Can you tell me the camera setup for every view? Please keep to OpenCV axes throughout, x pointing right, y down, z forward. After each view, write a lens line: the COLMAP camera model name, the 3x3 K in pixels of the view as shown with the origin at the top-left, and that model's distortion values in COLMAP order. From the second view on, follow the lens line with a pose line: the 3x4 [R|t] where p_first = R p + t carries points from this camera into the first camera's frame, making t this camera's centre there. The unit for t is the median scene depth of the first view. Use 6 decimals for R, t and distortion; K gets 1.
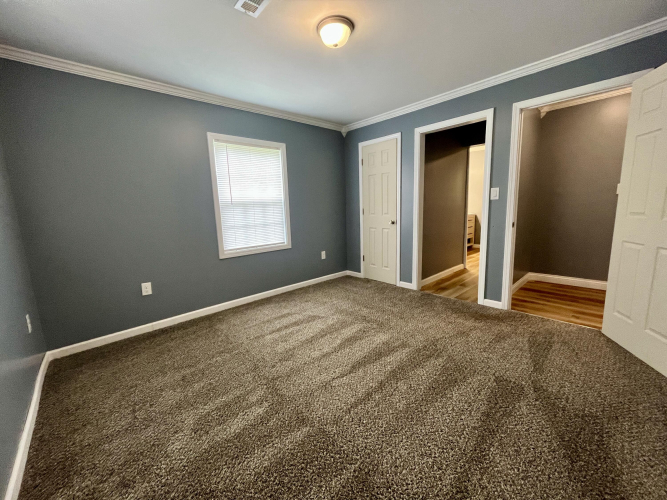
lens RADIAL K [[269.8, 0, 332.4], [0, 269.8, 247.9], [0, 0, 1]] dist [0.000499, -0.000183]
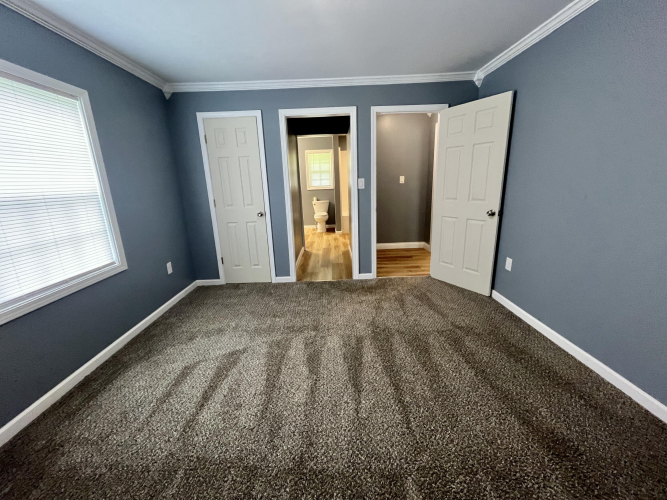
lens RADIAL K [[269.8, 0, 332.4], [0, 269.8, 247.9], [0, 0, 1]] dist [0.000499, -0.000183]
pose [[0.671939, -0.171580, 0.720457, -0.346935], [0.125422, 0.985105, 0.117631, -0.076609], [-0.729909, 0.011320, 0.683451, 0.285950]]
